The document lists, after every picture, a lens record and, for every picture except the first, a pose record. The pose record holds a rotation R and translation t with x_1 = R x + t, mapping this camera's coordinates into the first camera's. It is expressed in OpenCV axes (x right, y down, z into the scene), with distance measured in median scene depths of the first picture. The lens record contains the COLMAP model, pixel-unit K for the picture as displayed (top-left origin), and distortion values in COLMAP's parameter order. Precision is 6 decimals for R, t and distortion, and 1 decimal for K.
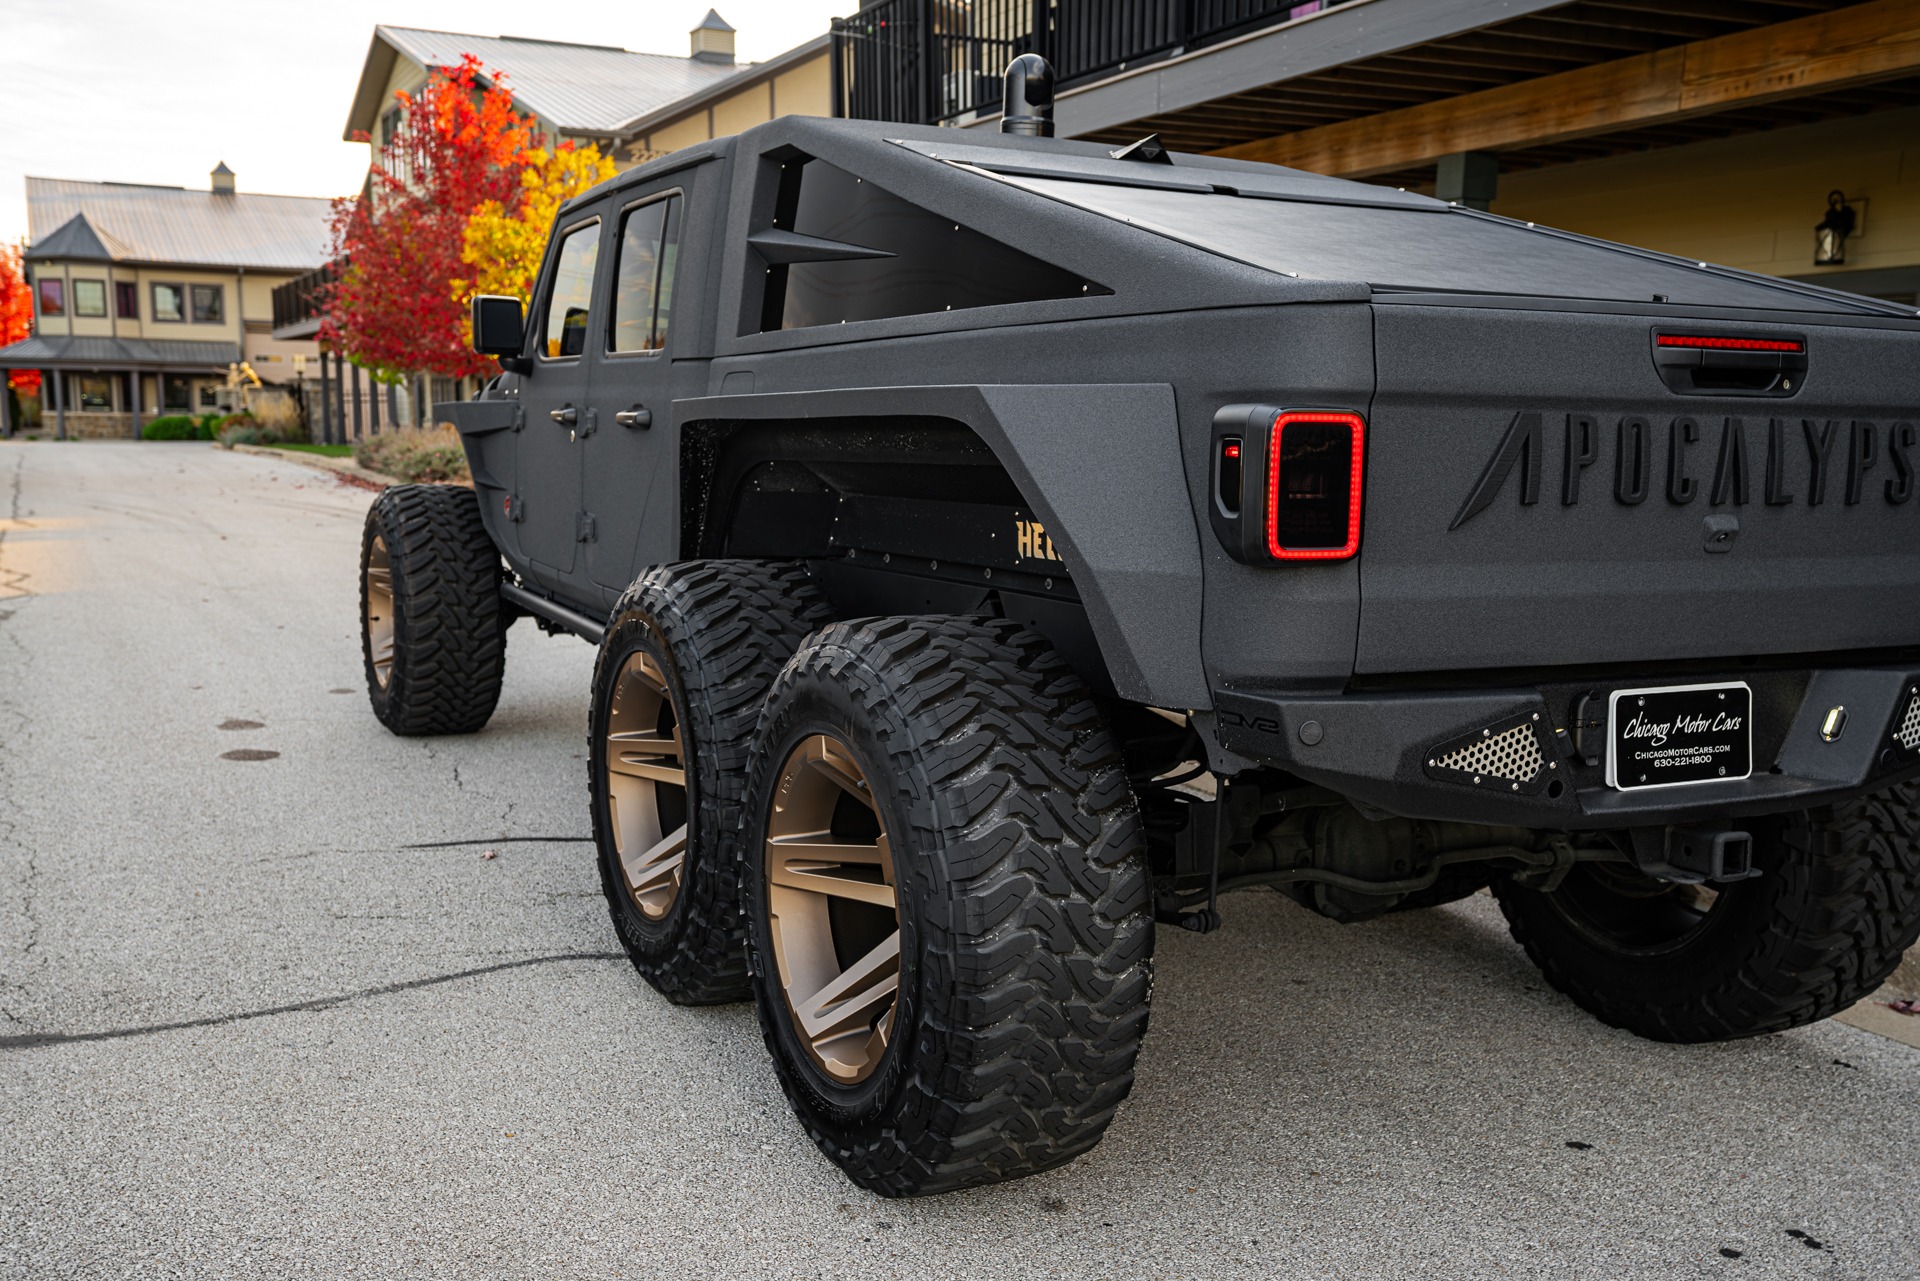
lens RADIAL K [[1811.9, 0, 961.8], [0, 1811.9, 650.0], [0, 0, 1]] dist [0.042554, 0.081035]
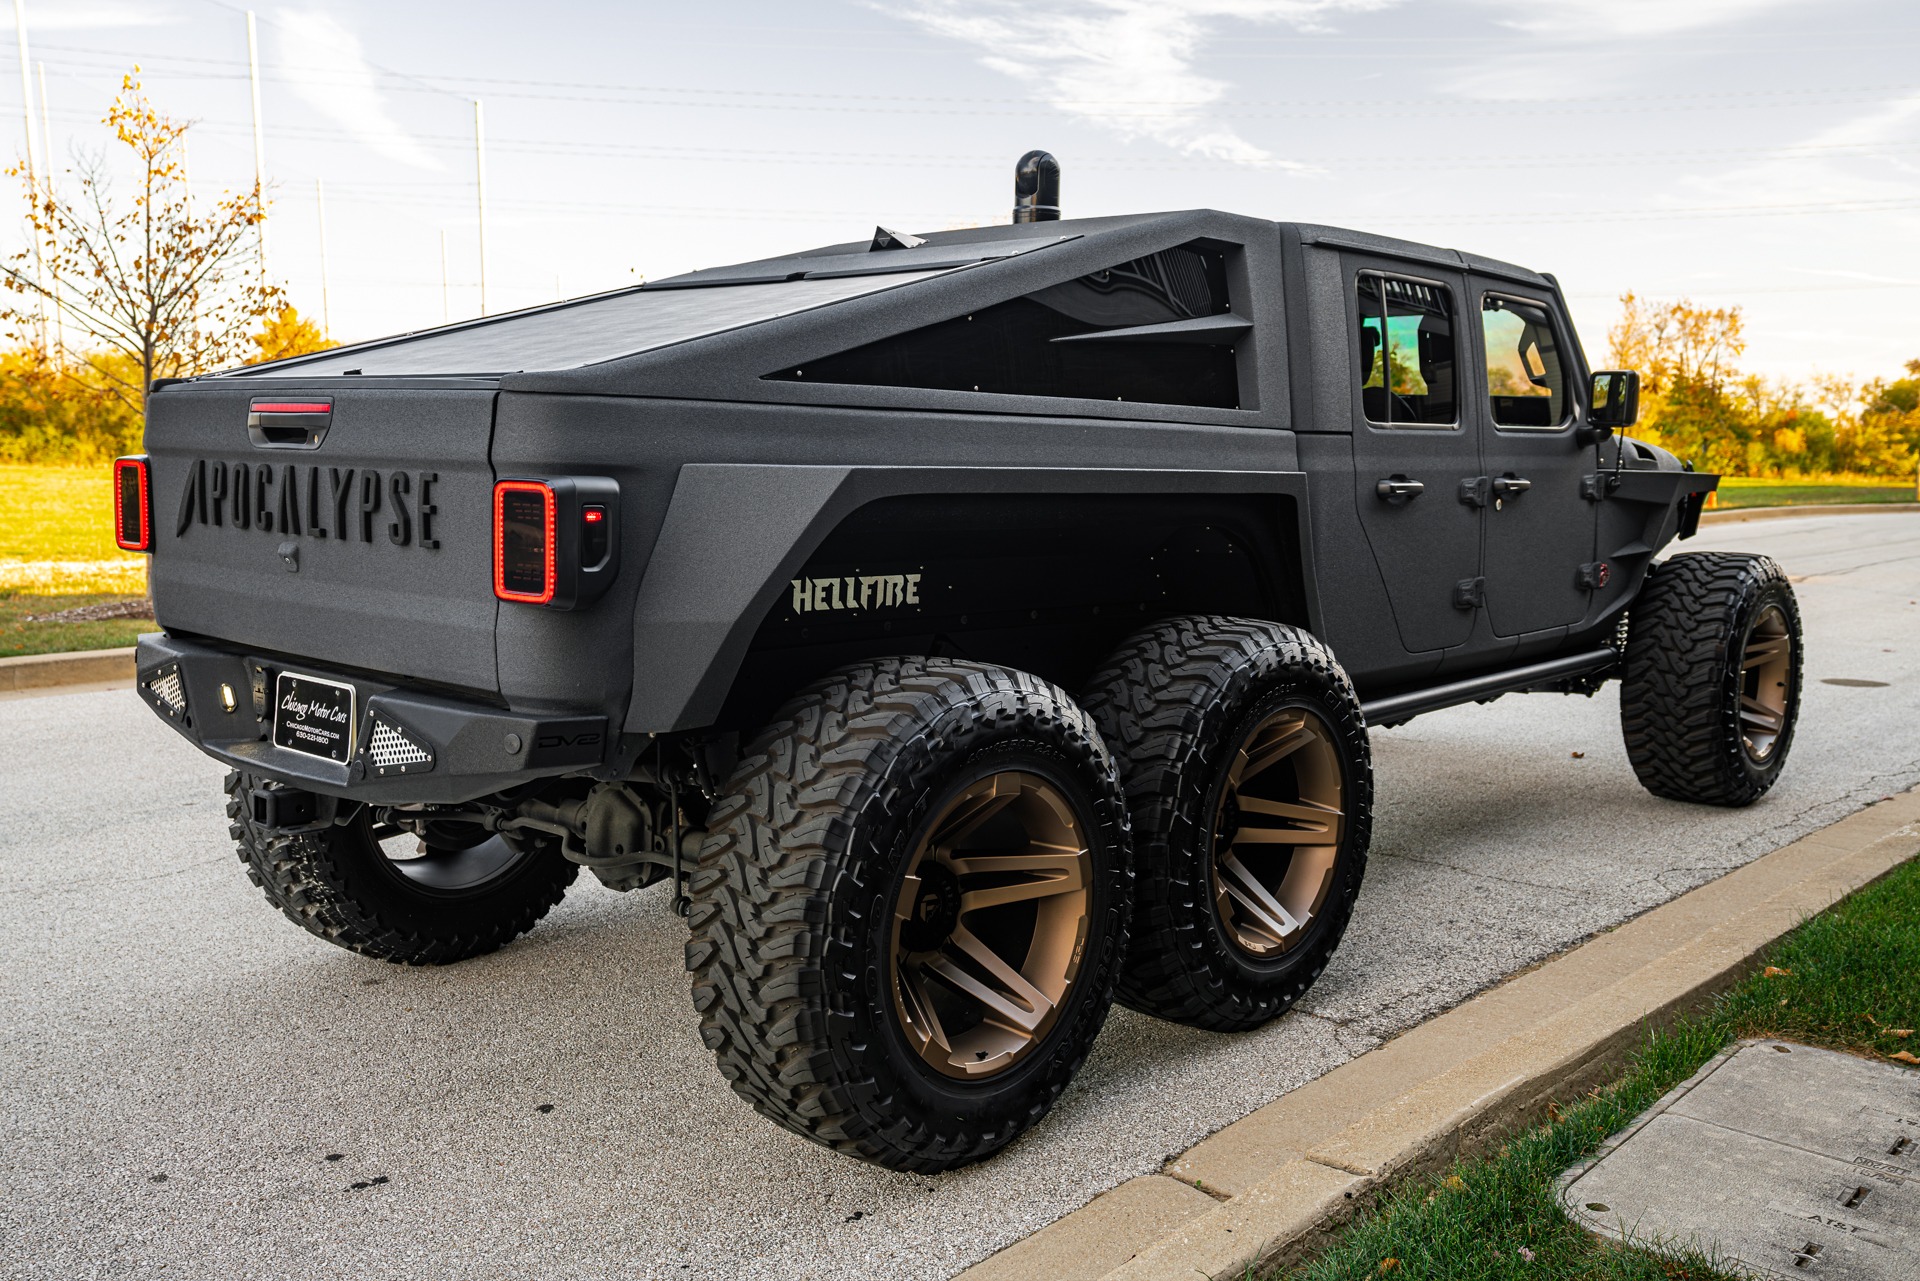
lens RADIAL K [[1678.4, 0, 960.1], [0, 1678.4, 644.6], [0, 0, 1]] dist [0.049544, 0.019190]
pose [[0.352165, 0.095849, -0.931017, 1.632039], [-0.127869, 0.990342, 0.053589, -0.122159], [0.927162, 0.100176, 0.361020, 0.987962]]
